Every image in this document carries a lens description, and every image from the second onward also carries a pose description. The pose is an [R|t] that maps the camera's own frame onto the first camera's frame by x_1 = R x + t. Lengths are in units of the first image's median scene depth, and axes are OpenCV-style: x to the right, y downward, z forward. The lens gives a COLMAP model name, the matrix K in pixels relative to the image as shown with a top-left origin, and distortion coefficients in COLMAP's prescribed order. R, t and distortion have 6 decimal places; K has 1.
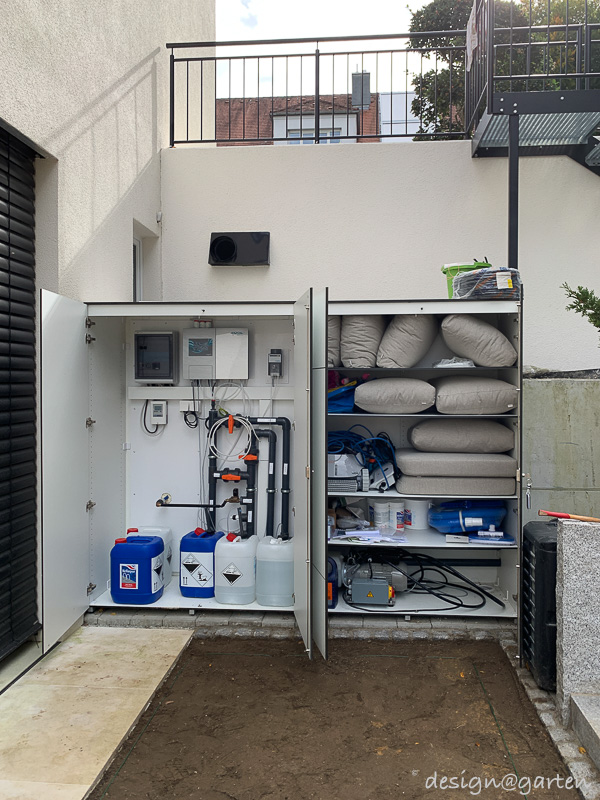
lens RADIAL K [[673.0, 0, 284.9], [0, 673.0, 410.7], [0, 0, 1]] dist [-0.008010, 0.049276]
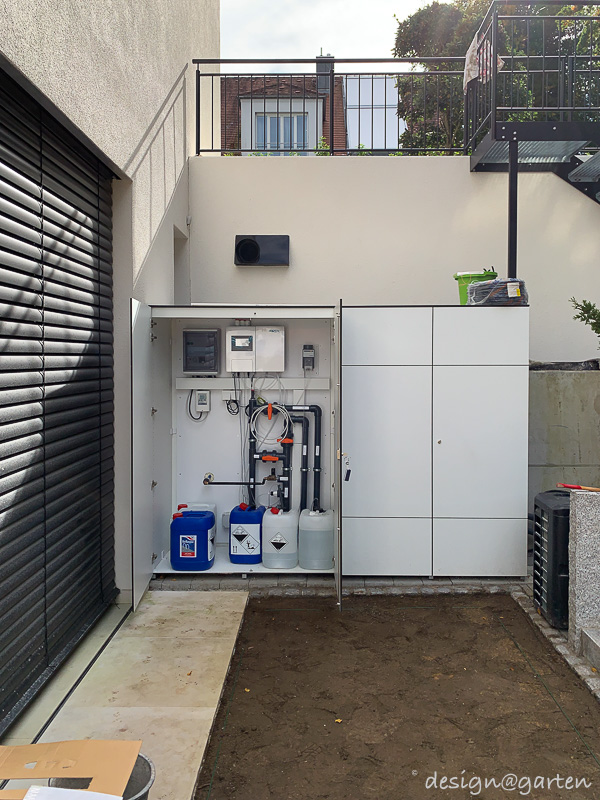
lens RADIAL K [[660.3, 0, 300.0], [0, 660.3, 400.0], [0, 0, 1]] dist [0.003471, 0.041510]
pose [[0.997473, -0.004518, 0.070907, -0.123940], [0.003529, 0.999895, 0.014074, -0.016592], [-0.070963, -0.013788, 0.997384, -0.126208]]
